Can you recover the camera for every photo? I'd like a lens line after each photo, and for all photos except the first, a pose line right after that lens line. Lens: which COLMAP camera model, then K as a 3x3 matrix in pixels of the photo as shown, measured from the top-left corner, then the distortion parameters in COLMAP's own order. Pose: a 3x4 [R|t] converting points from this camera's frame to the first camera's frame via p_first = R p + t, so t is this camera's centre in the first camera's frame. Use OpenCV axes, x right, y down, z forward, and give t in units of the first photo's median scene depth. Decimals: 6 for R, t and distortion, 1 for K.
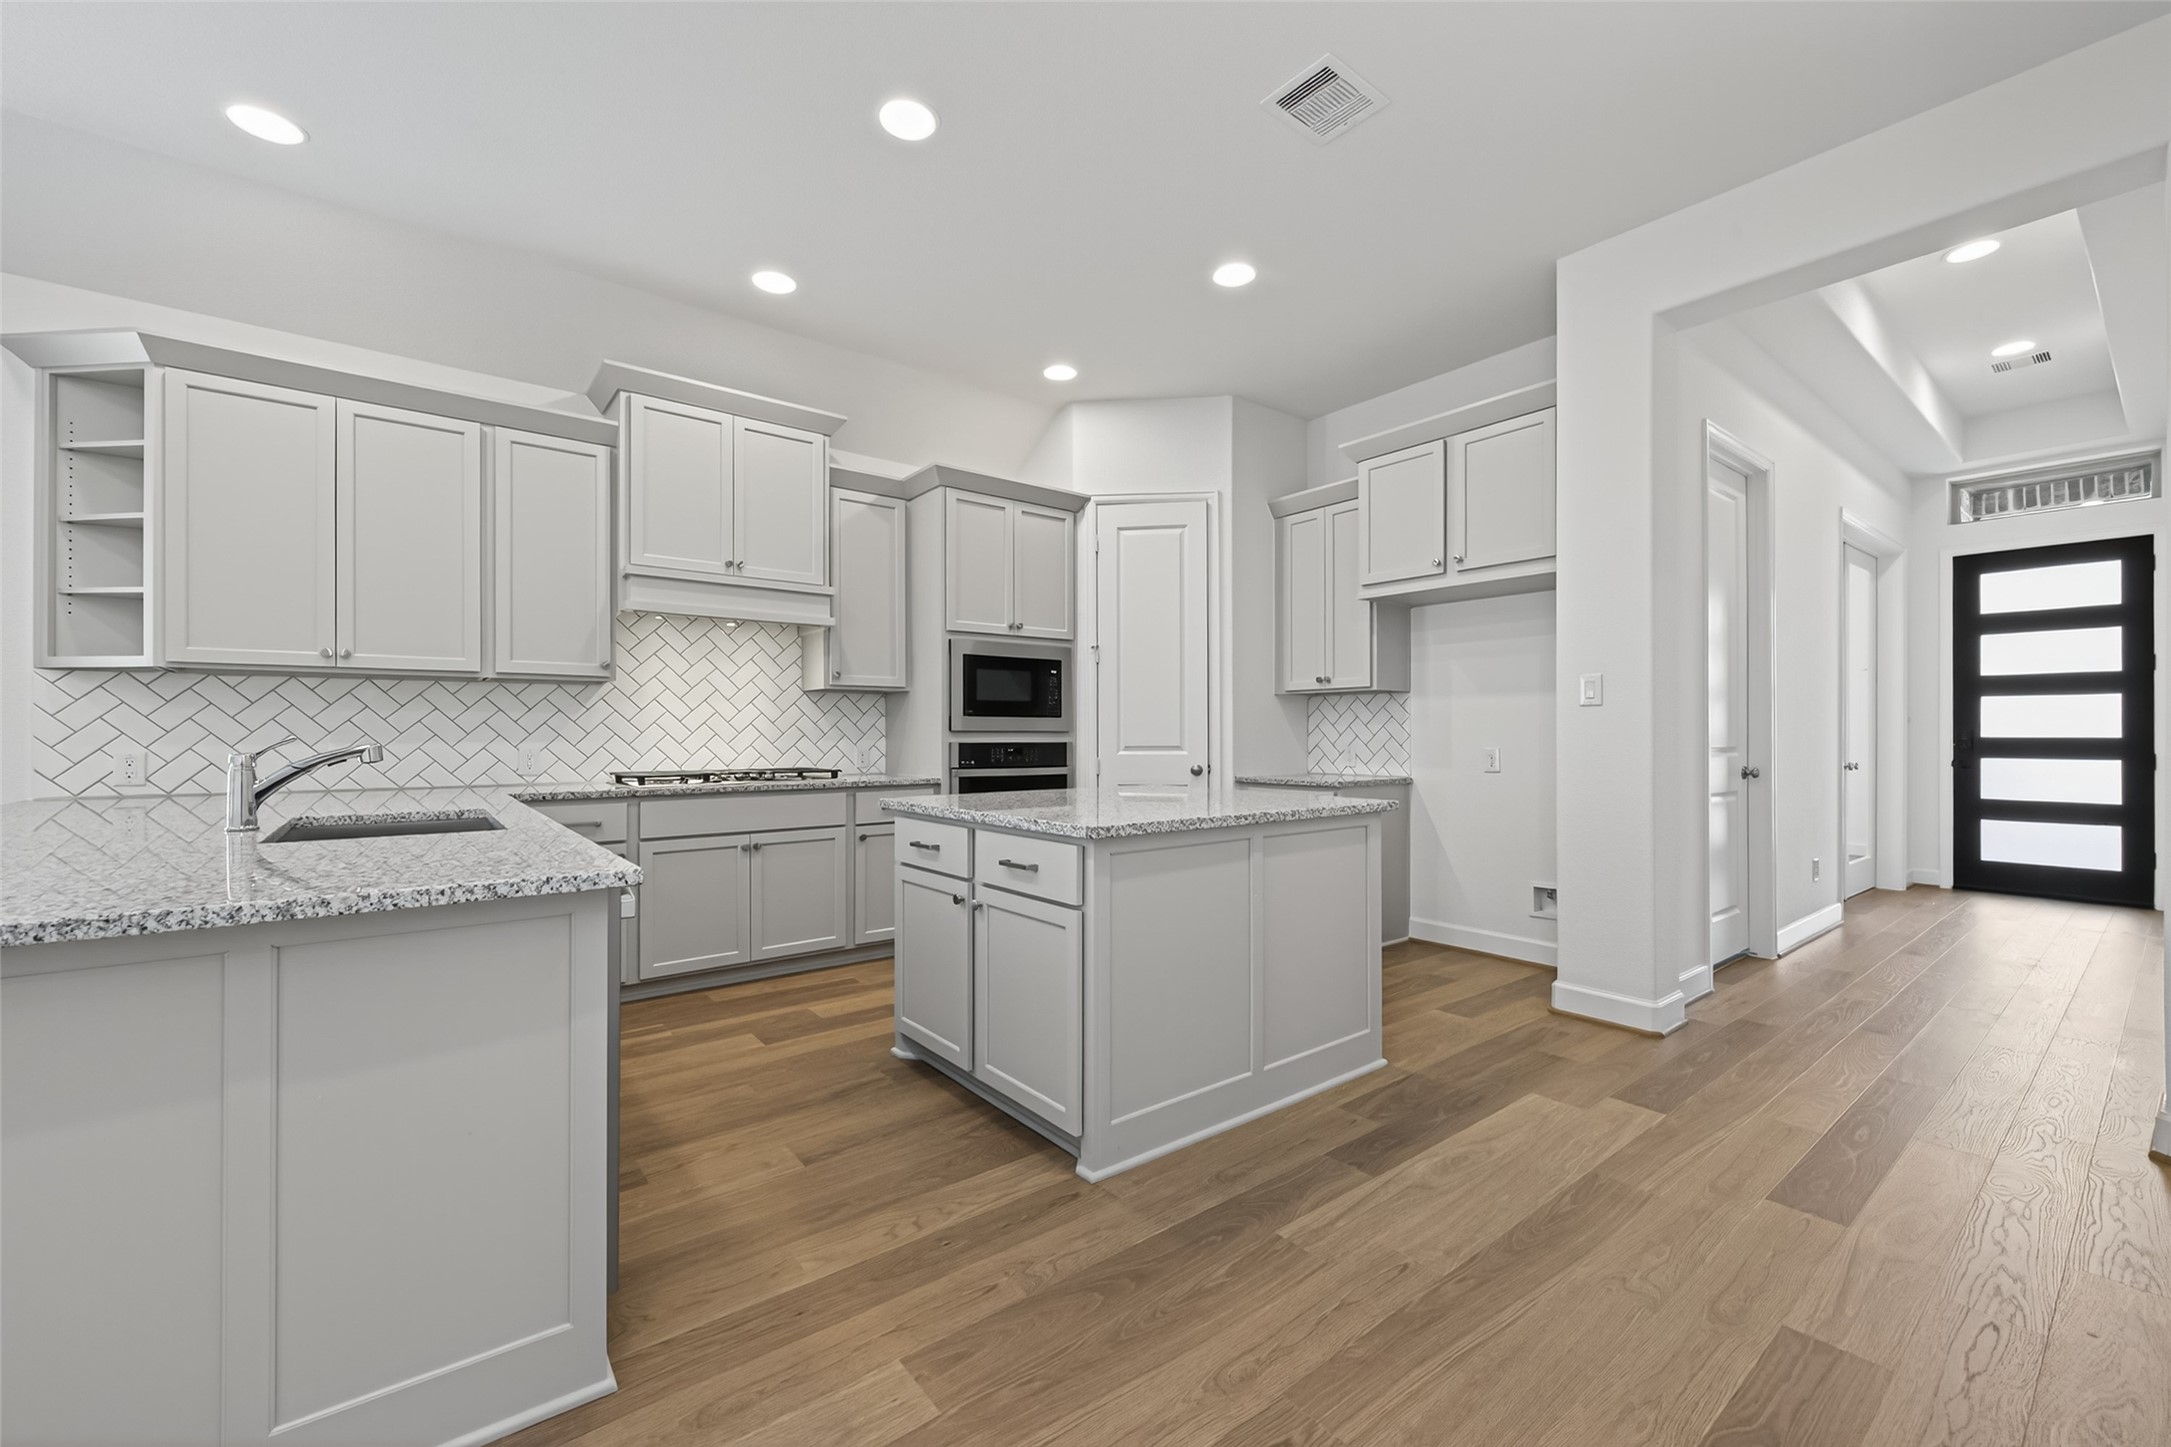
lens RADIAL K [[843.9, 0, 1103.7], [0, 843.9, 733.2], [0, 0, 1]] dist [0.007392, -0.001652]
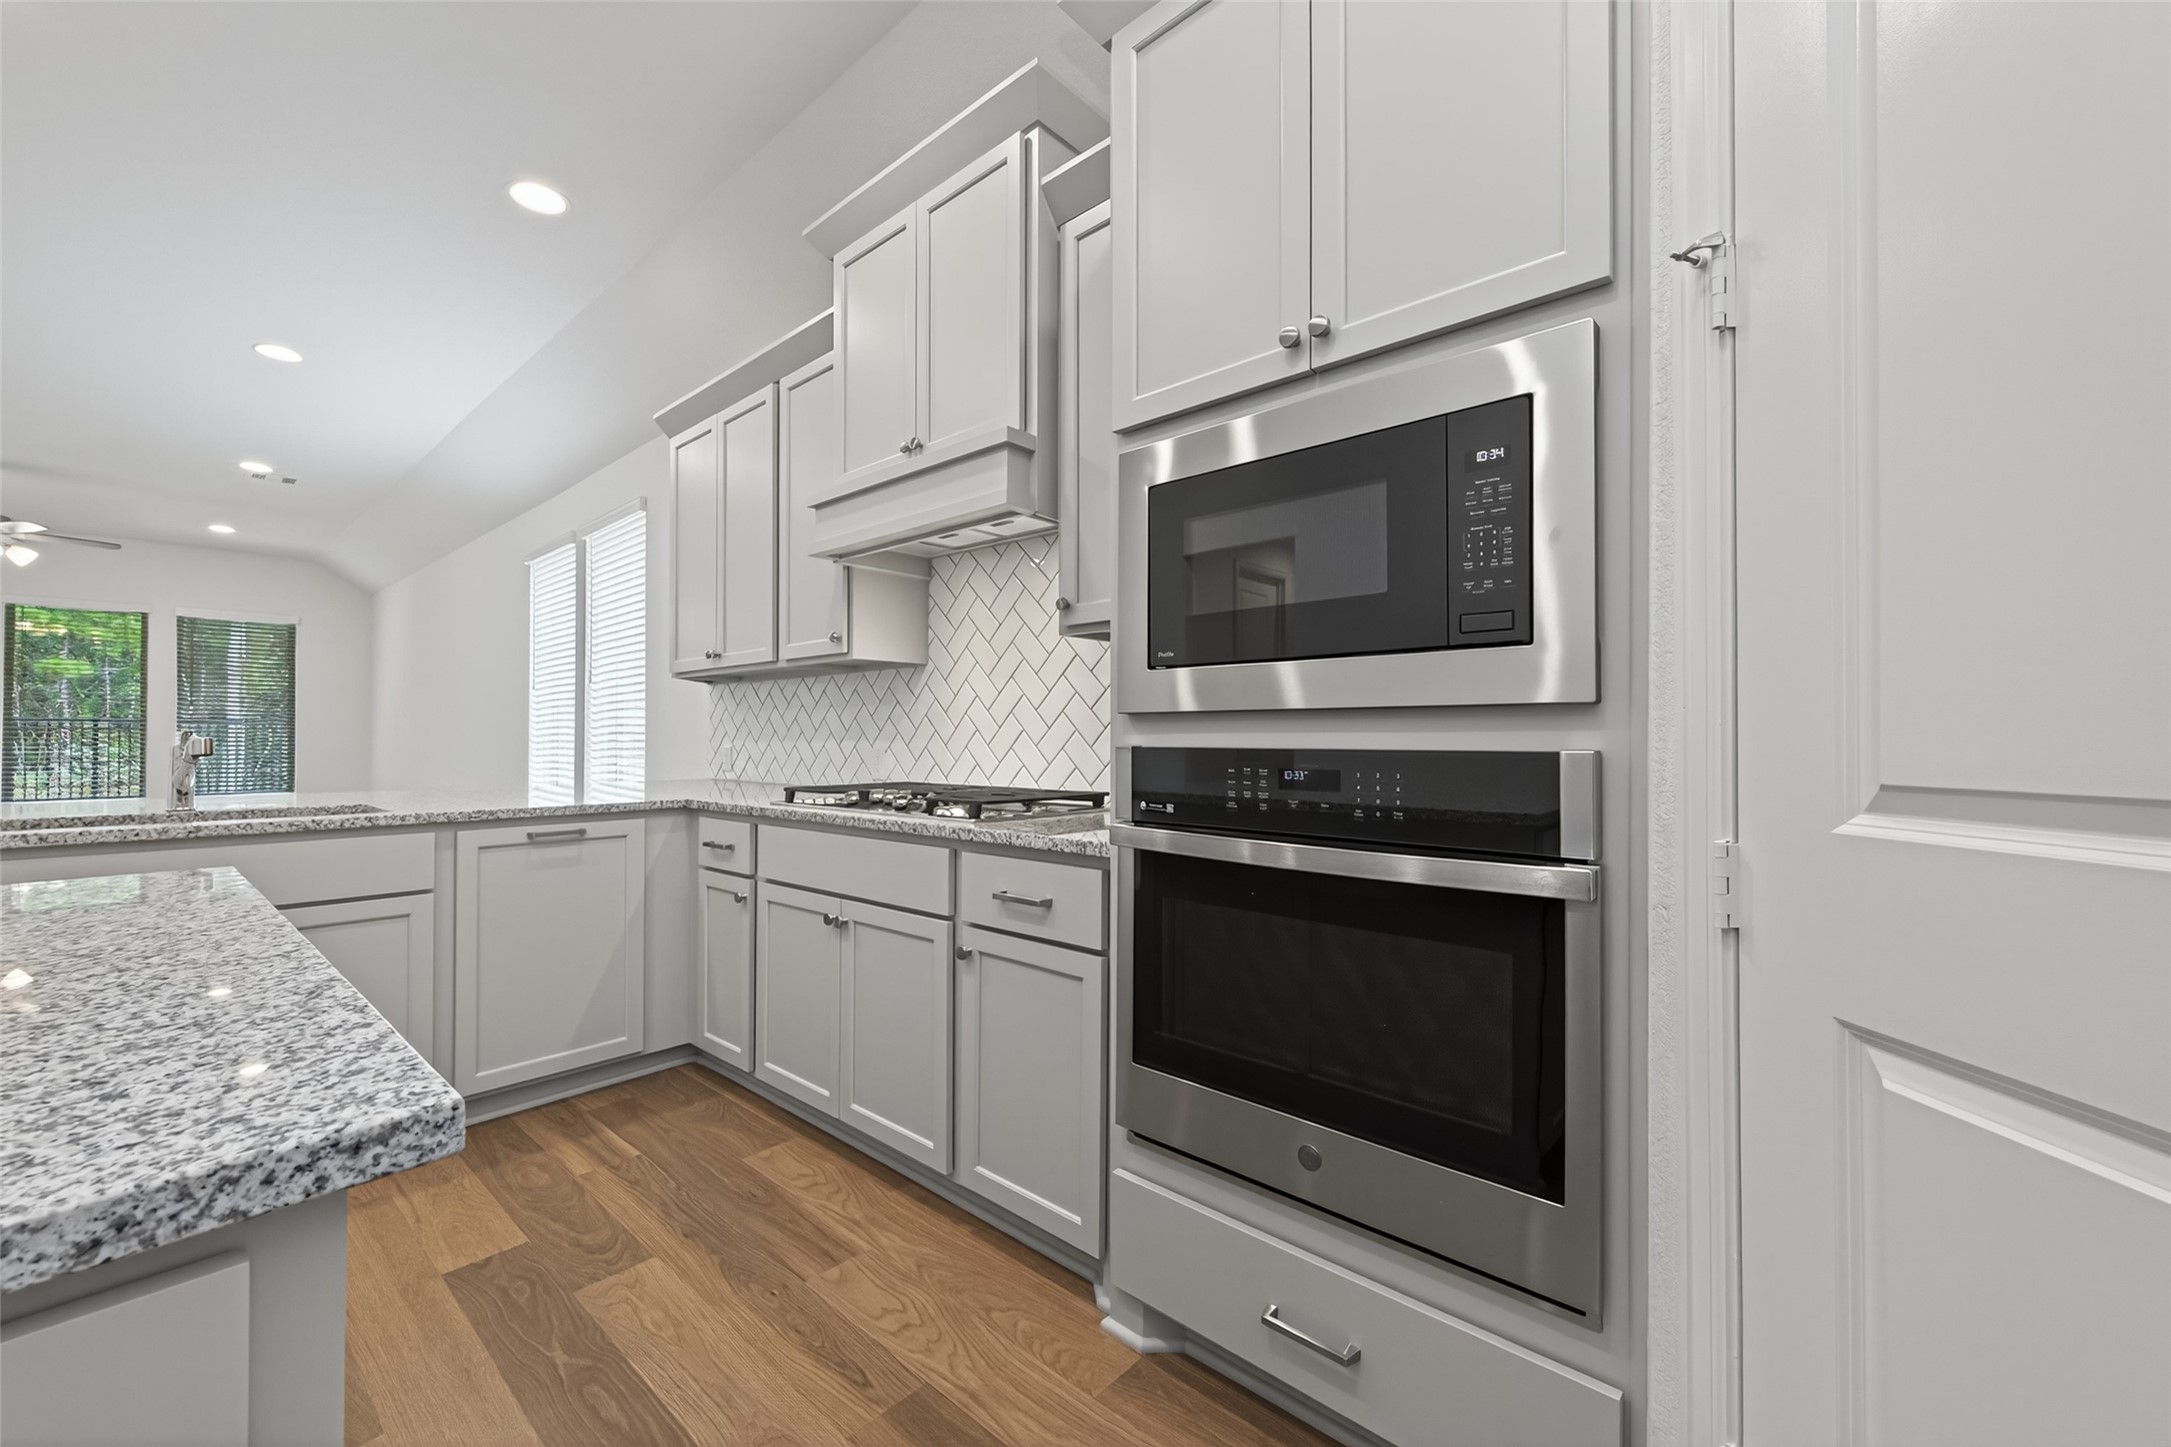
lens RADIAL K [[843.9, 0, 1147.4], [0, 843.9, 716.7], [0, 0, 1]] dist [0.007392, -0.001652]
pose [[0.159875, -0.024084, -0.986843, 0.180065], [0.006536, 0.999706, -0.023339, 0.007117], [0.987116, -0.002719, 0.159985, 1.006562]]
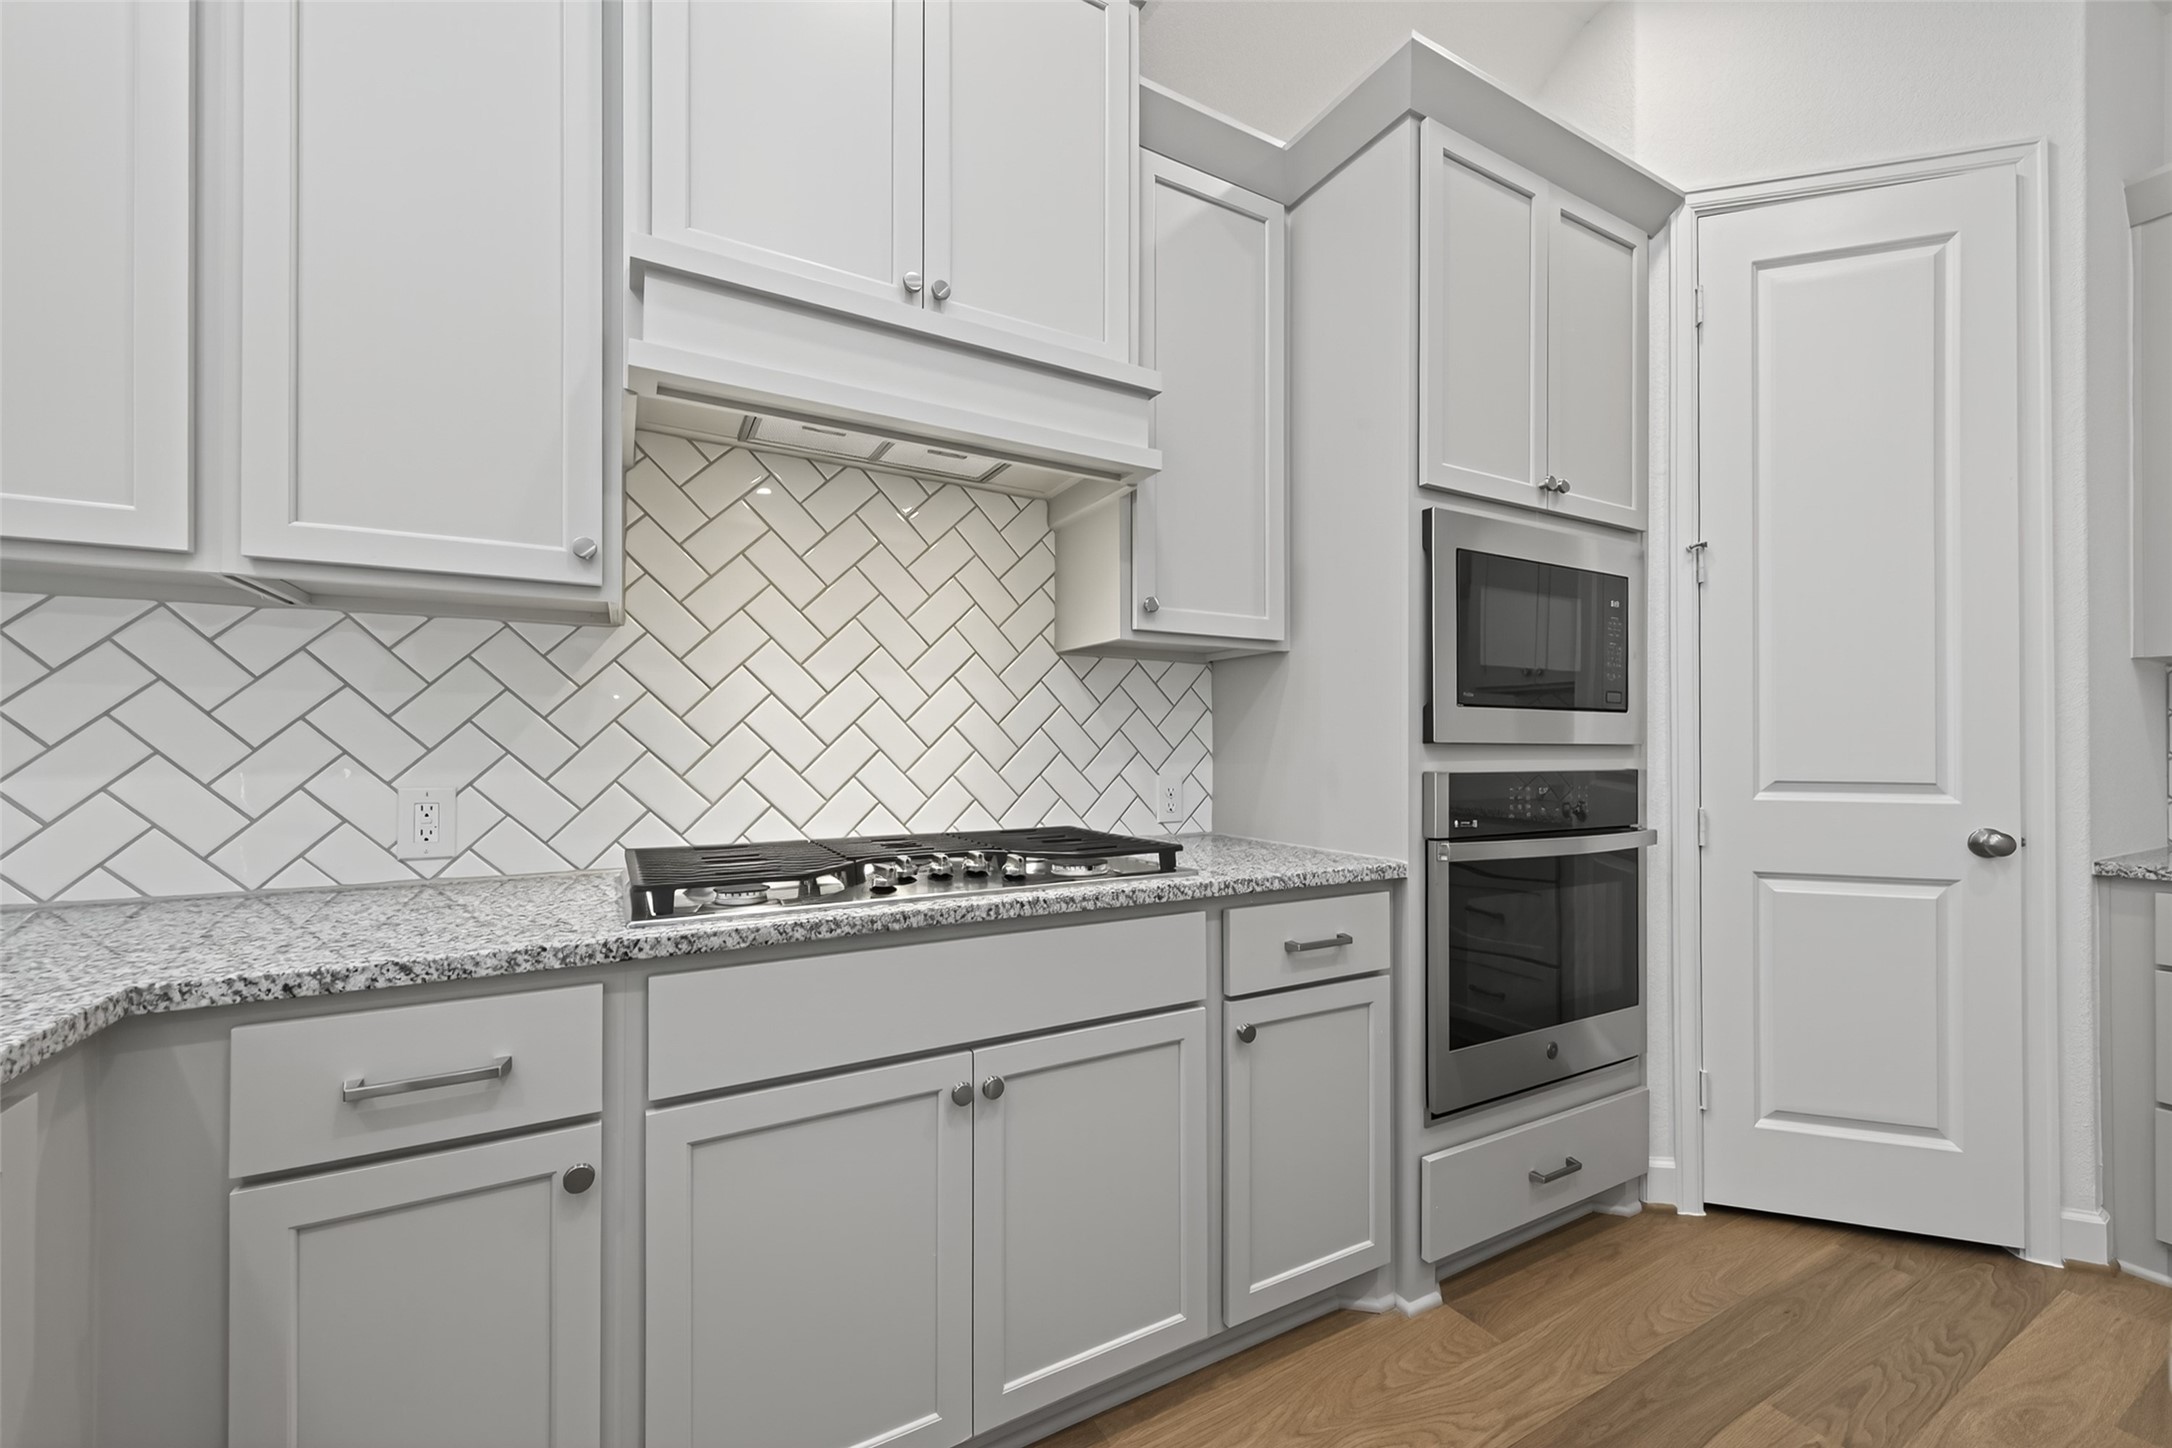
lens RADIAL K [[844.3, 0, 1046.8], [0, 844.3, 735.7], [0, 0, 1]] dist [0.007392, -0.001652]
pose [[0.975539, 0.000376, -0.219828, -0.284270], [-0.002273, 0.999962, -0.008376, -0.002690], [0.219816, 0.008670, 0.975503, 0.610119]]
